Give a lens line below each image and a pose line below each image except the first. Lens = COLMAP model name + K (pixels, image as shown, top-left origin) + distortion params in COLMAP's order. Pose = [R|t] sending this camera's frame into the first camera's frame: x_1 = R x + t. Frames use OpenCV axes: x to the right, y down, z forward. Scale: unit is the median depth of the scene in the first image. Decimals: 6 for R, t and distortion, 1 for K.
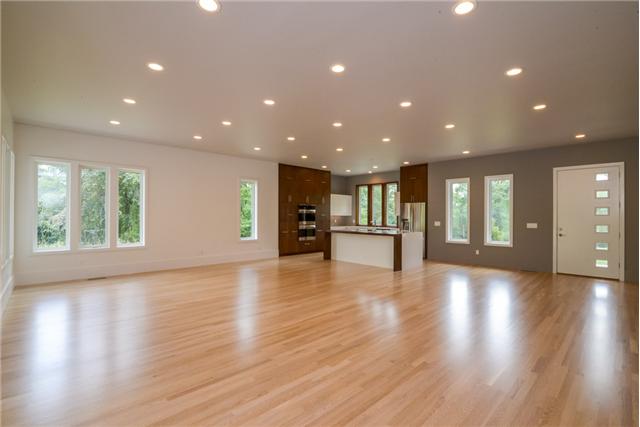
lens RADIAL K [[294.5, 0, 322.8], [0, 294.5, 211.2], [0, 0, 1]] dist [-0.015097, -0.001923]
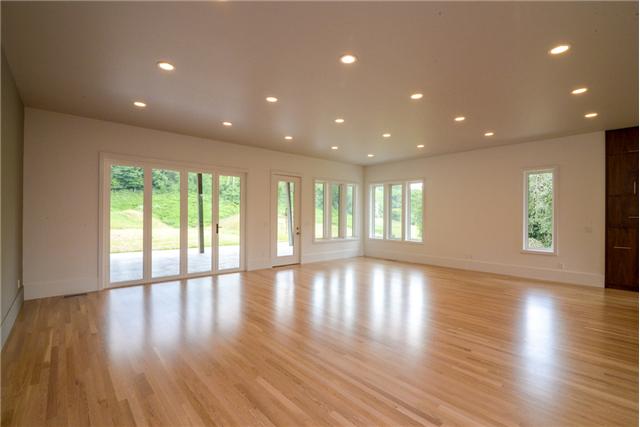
lens RADIAL K [[294.5, 0, 321.2], [0, 294.5, 213.2], [0, 0, 1]] dist [-0.015097, -0.001923]
pose [[-0.038925, -0.009921, -0.999193, 0.422946], [0.008618, 0.999910, -0.010264, 0.004727], [0.999205, -0.009010, -0.038836, 0.413480]]
